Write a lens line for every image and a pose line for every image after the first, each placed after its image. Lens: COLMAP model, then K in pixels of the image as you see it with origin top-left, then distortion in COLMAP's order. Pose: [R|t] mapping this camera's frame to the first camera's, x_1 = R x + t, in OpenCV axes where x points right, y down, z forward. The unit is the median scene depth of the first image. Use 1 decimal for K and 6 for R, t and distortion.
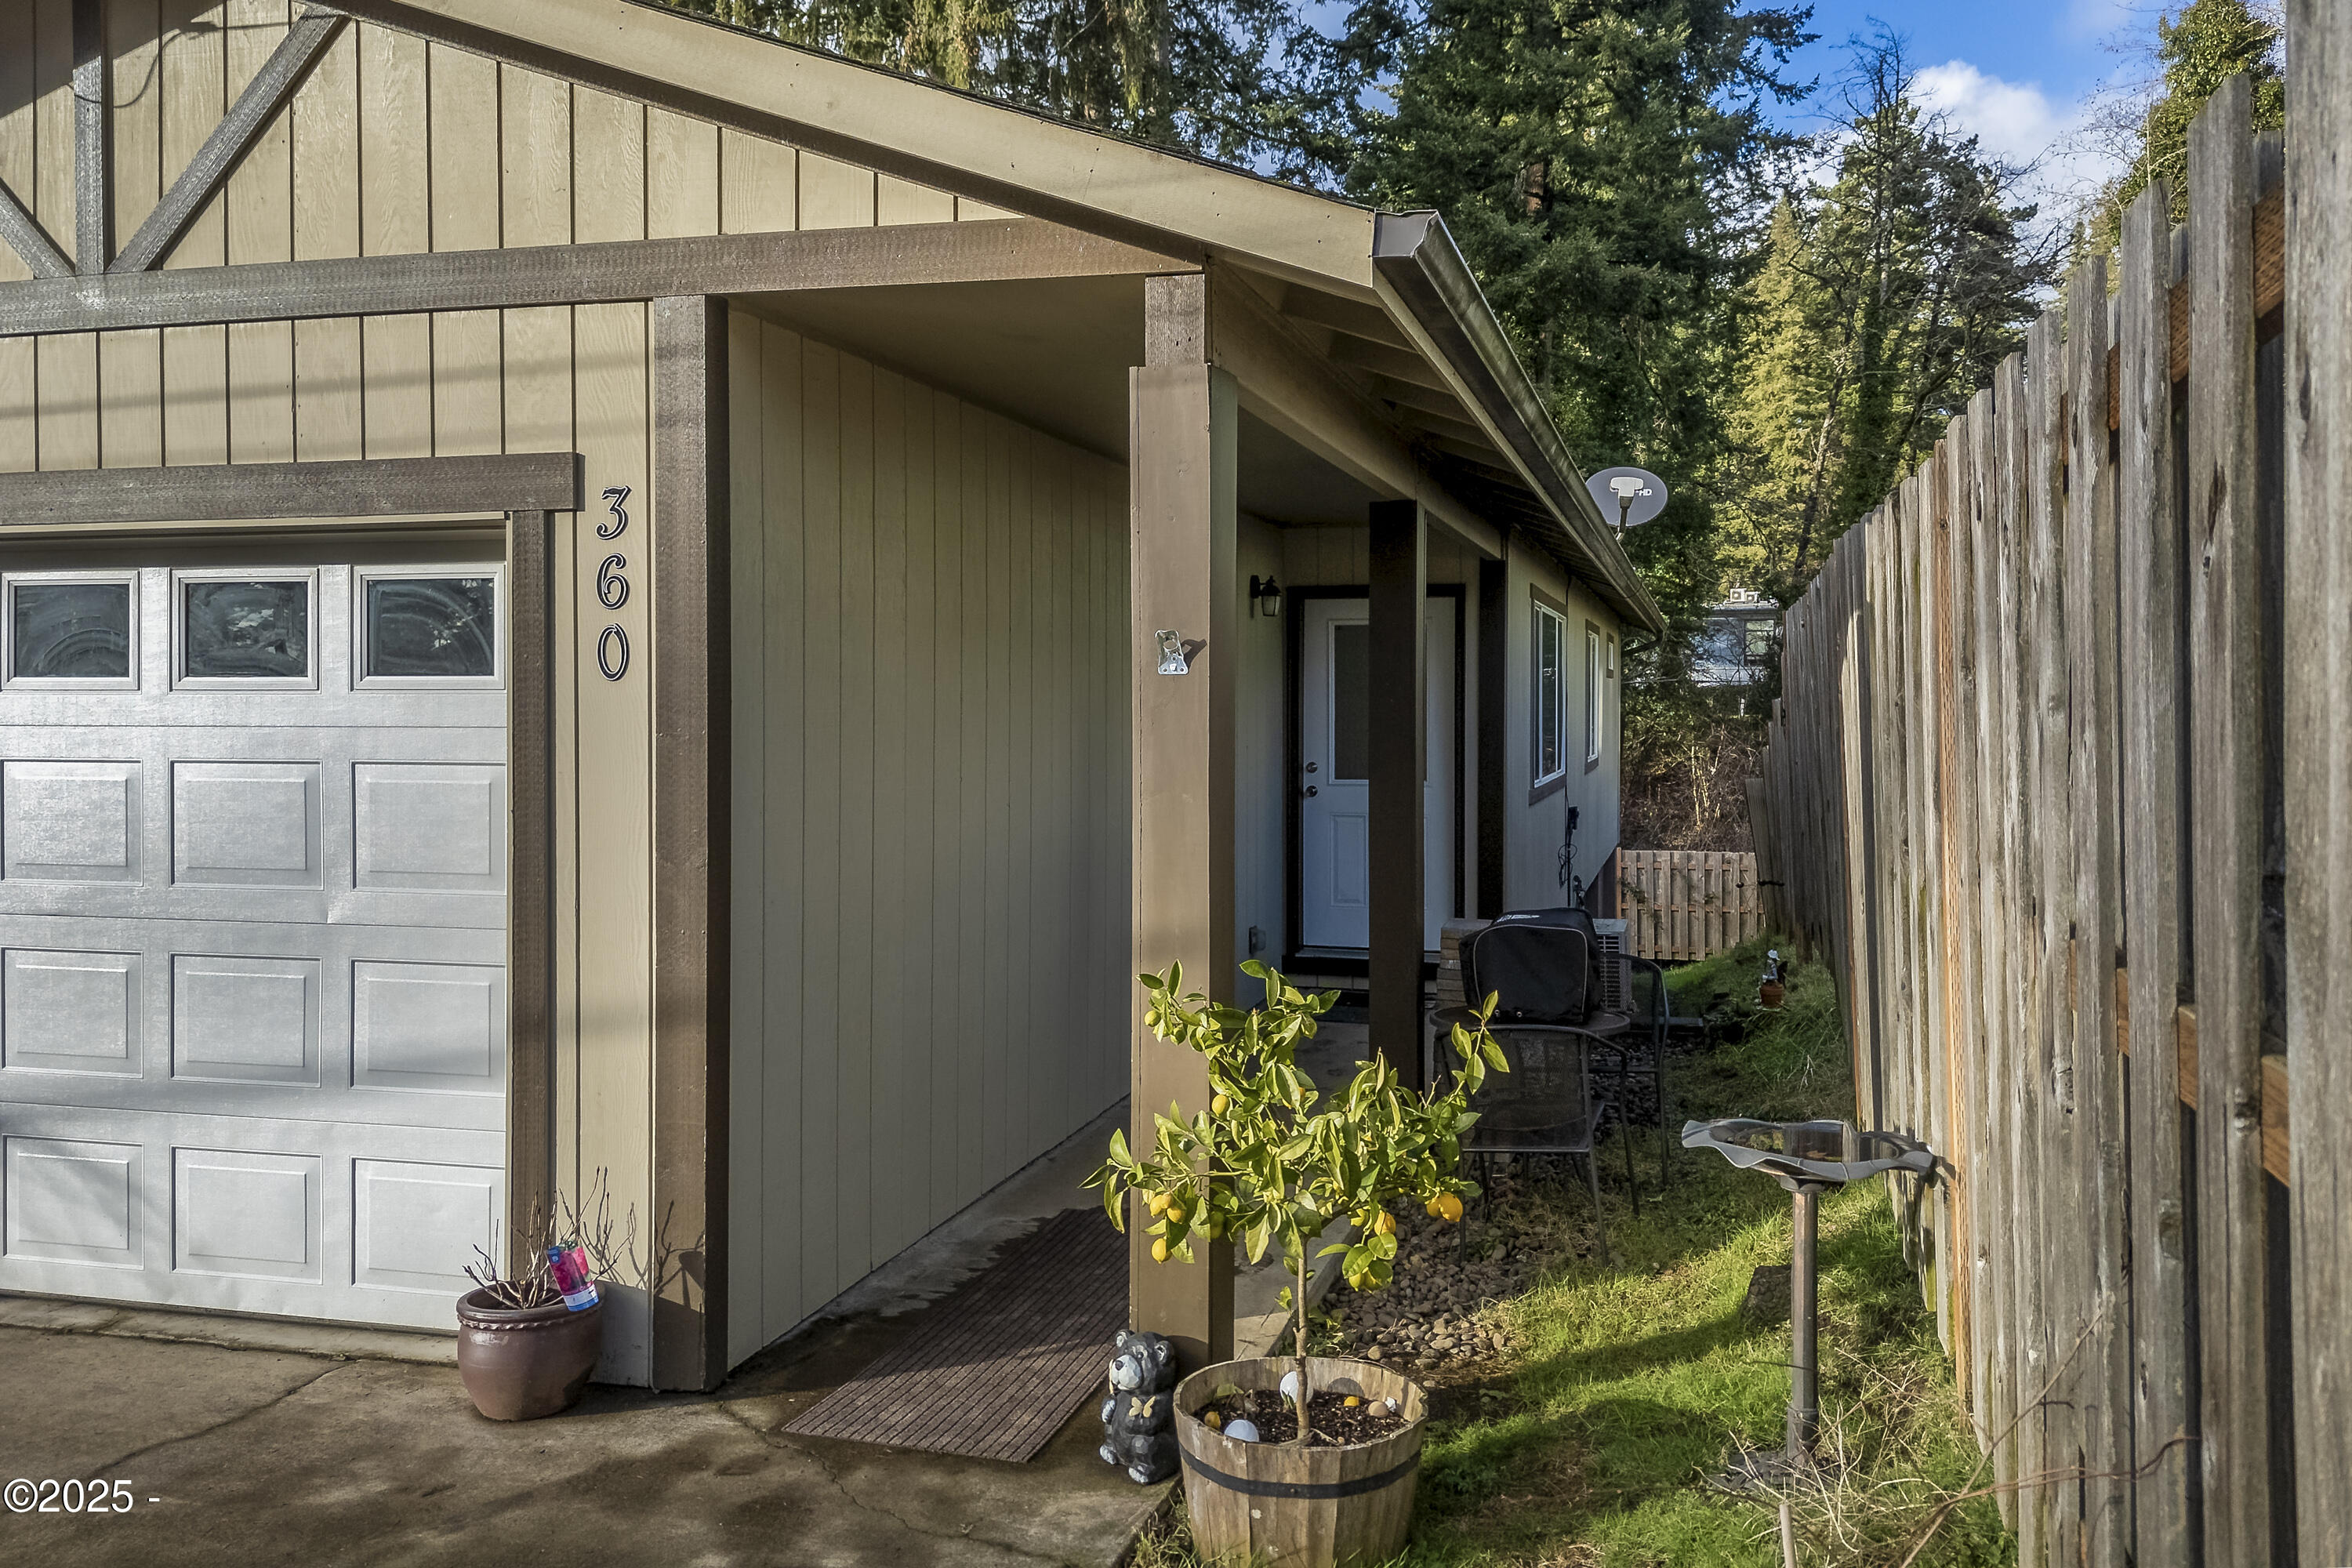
lens RADIAL K [[1755.0, 0, 1239.6], [0, 1755.0, 715.3], [0, 0, 1]] dist [0.041934, -0.002252]
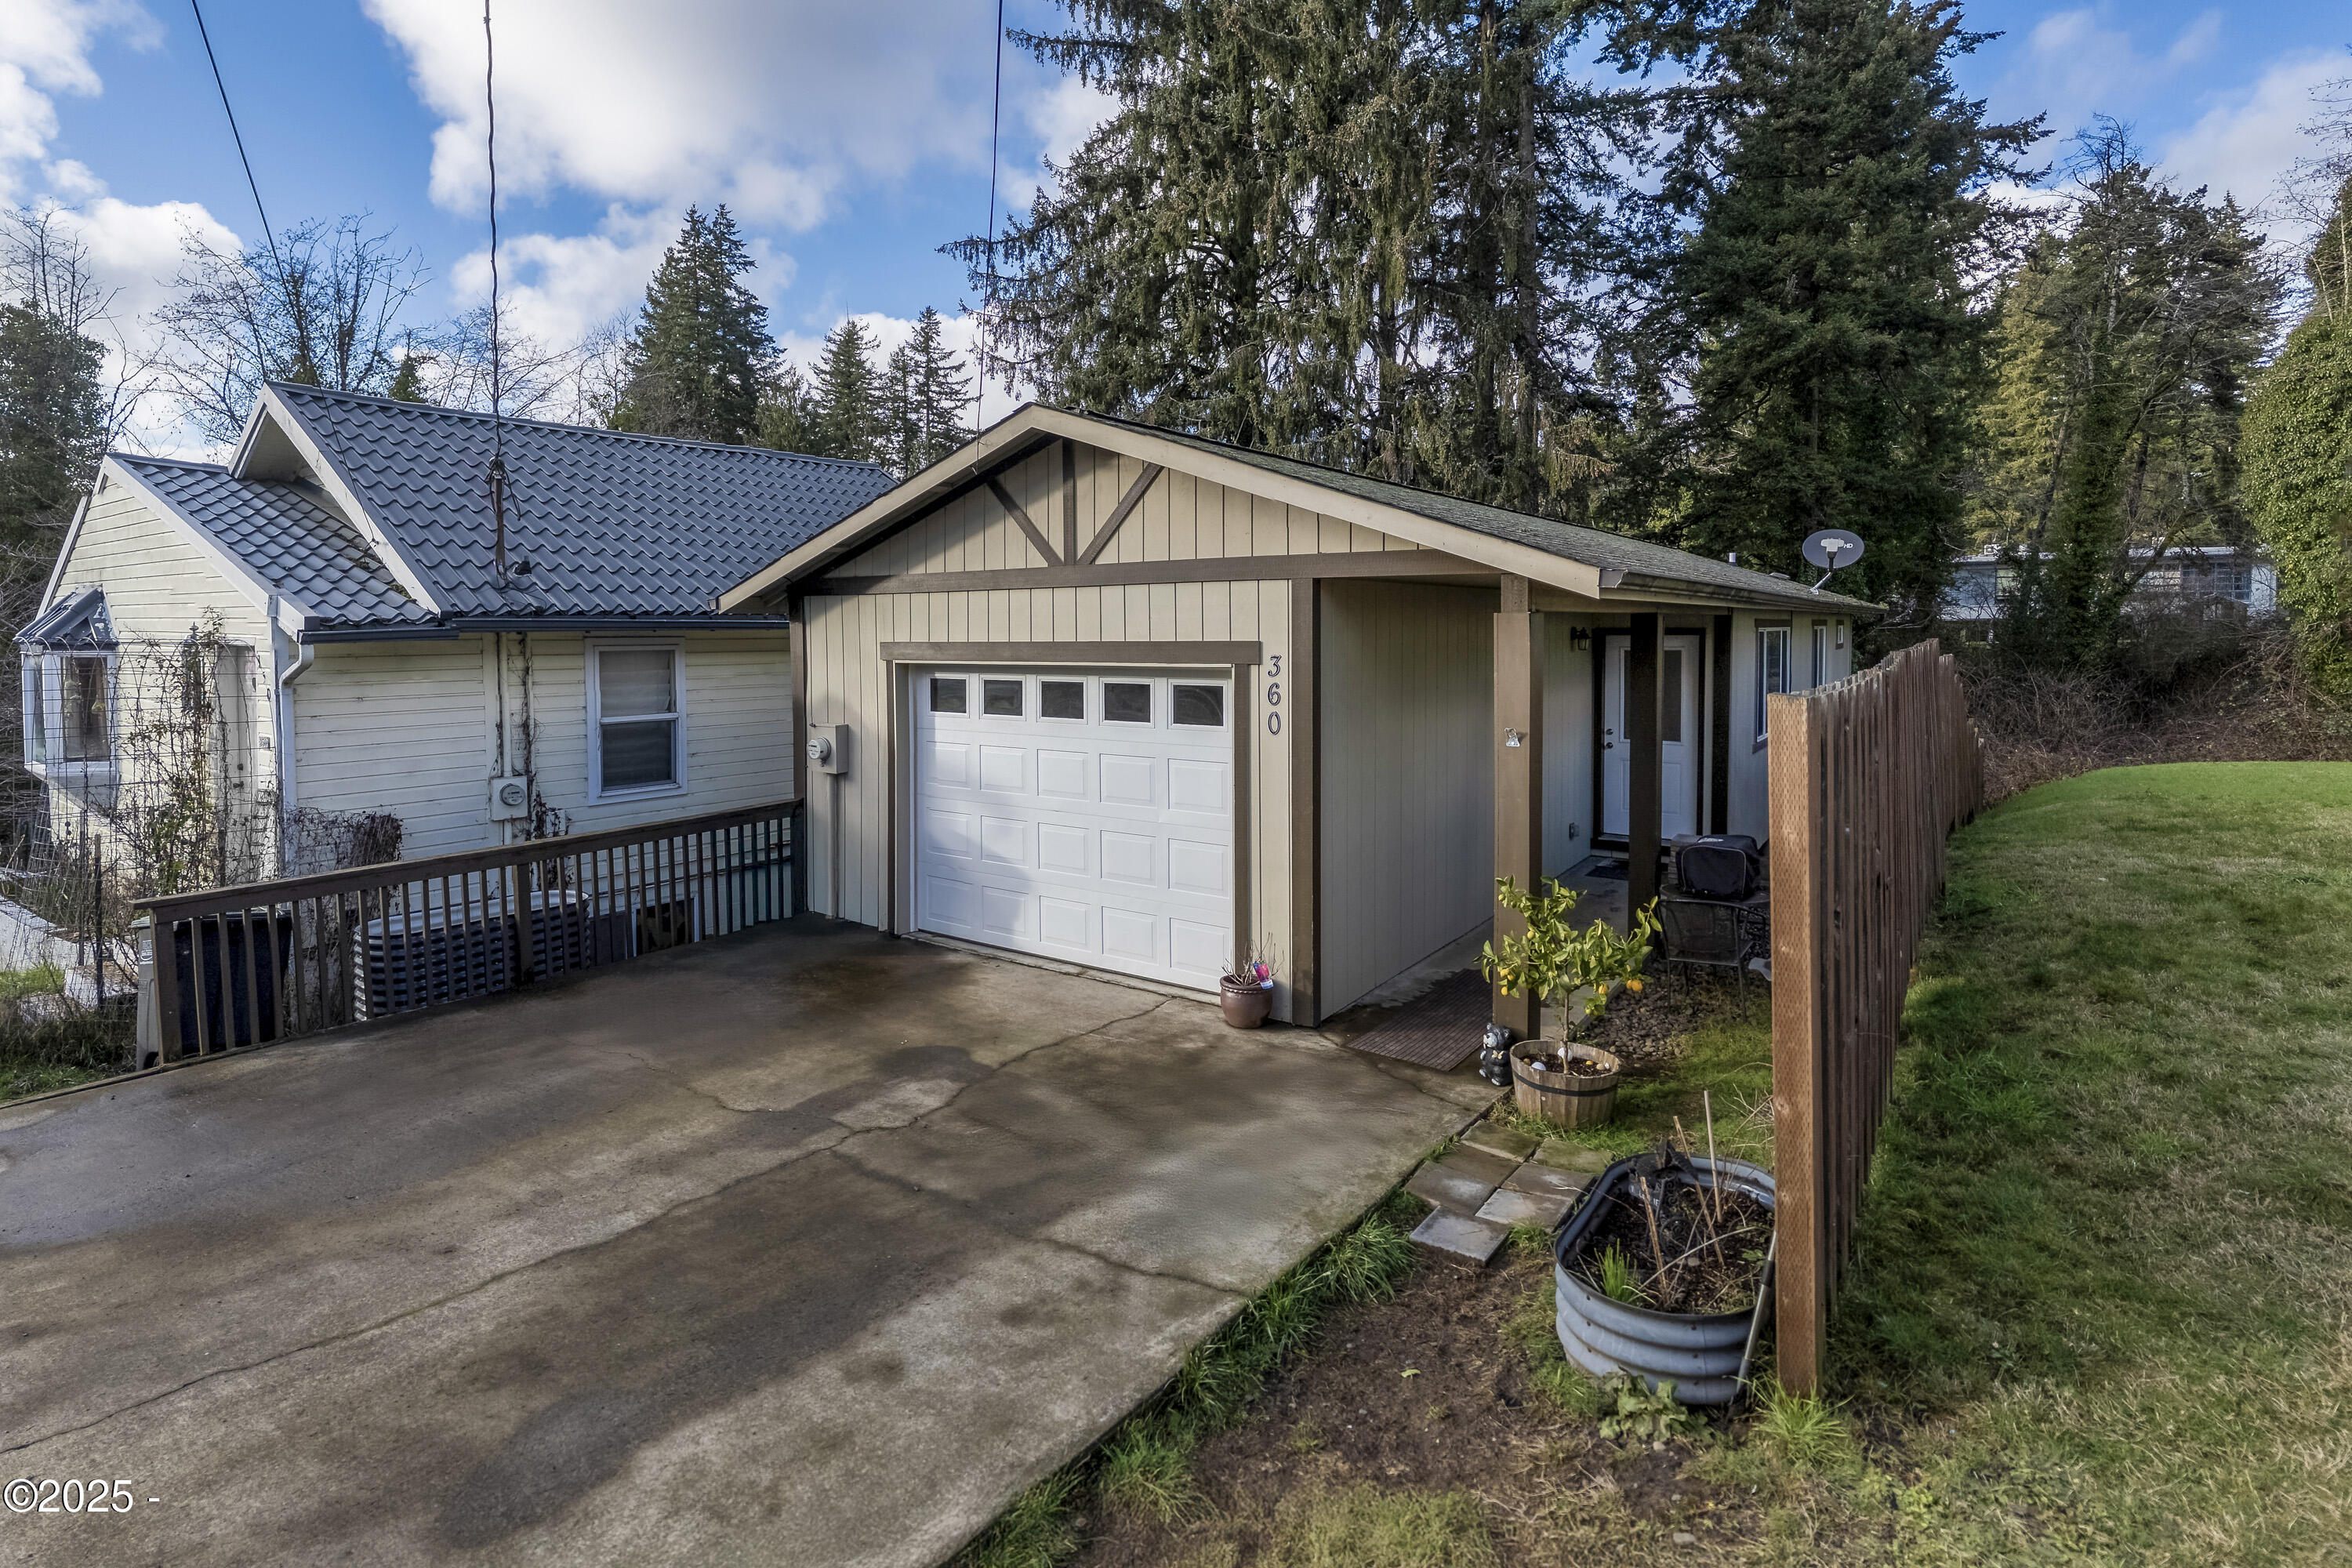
lens RADIAL K [[1125.3, 0, 1151.9], [0, 1125.3, 664.1], [0, 0, 1]] dist [-0.016021, -0.000069]
pose [[0.932006, 0.004321, -0.362418, 0.049560], [0.003883, 0.999752, 0.021907, -0.152020], [0.362423, -0.021825, 0.931758, -0.505215]]
